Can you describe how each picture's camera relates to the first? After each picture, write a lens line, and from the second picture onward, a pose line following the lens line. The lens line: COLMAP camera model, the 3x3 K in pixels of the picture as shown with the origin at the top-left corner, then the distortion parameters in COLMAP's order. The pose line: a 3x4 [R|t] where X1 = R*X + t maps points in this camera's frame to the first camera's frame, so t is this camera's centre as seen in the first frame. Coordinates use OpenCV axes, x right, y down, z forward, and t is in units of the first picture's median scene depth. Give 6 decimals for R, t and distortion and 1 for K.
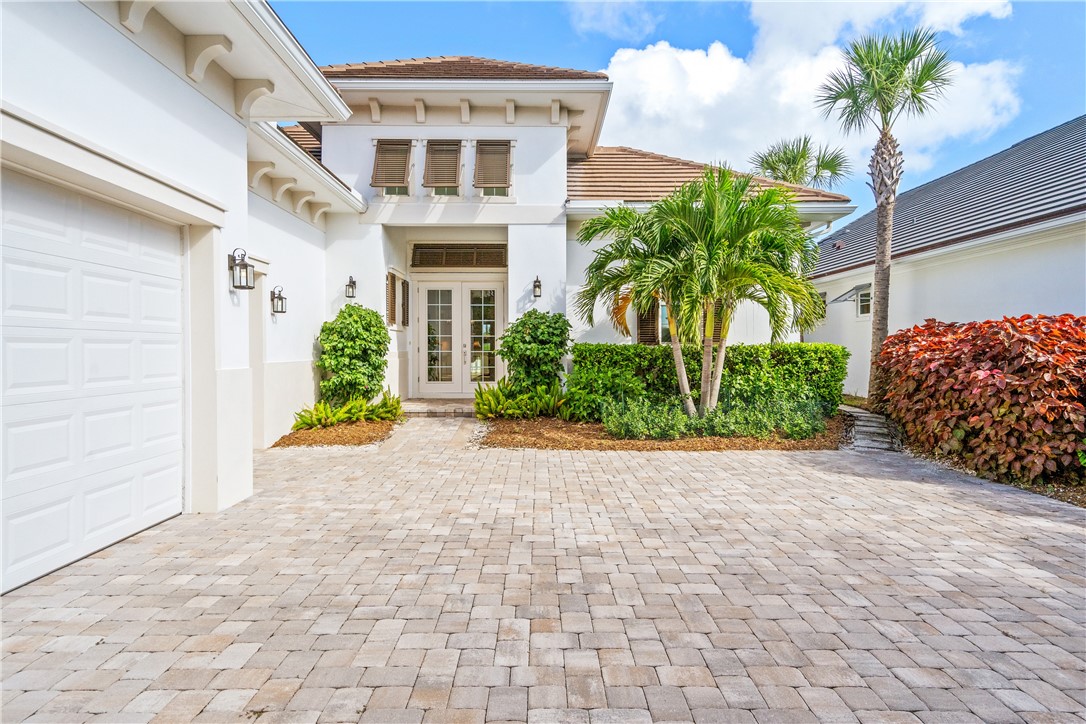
lens RADIAL K [[654.6, 0, 541.1], [0, 654.6, 374.0], [0, 0, 1]] dist [-0.000698, -0.000253]
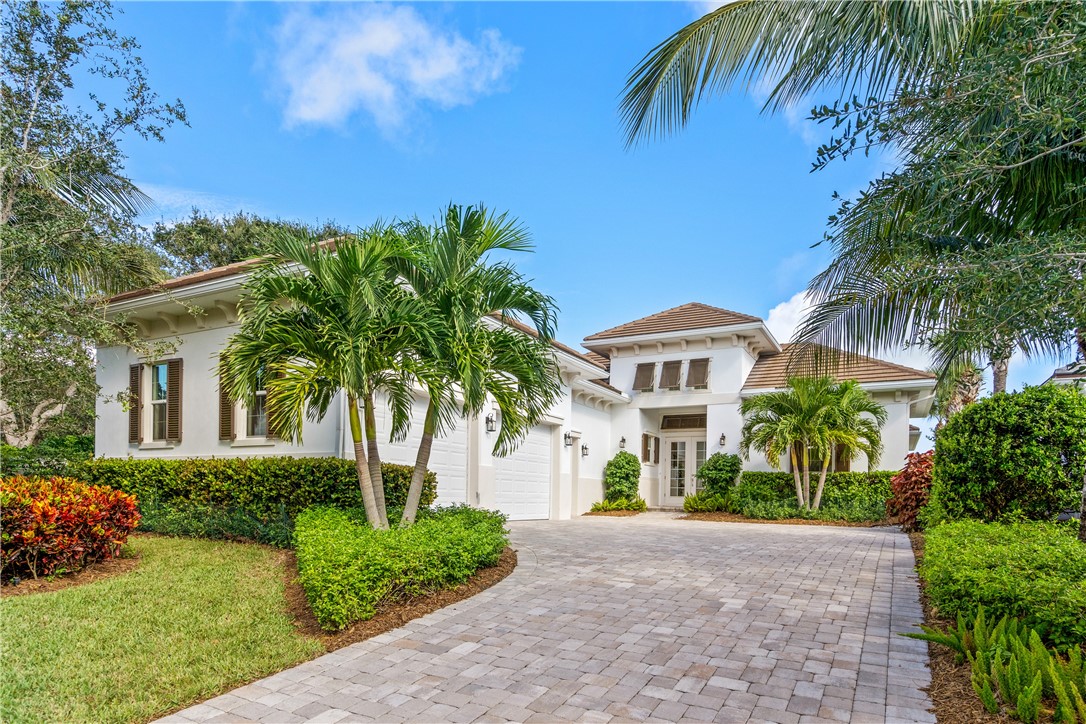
lens RADIAL K [[596.0, 0, 543.0], [0, 596.0, 362.0], [0, 0, 1]] dist [-0.000605, -0.000035]
pose [[0.885208, -0.086730, -0.457039, 0.316675], [-0.033183, 0.968192, -0.247998, 0.079610], [0.464011, 0.234696, 0.854173, -0.647100]]
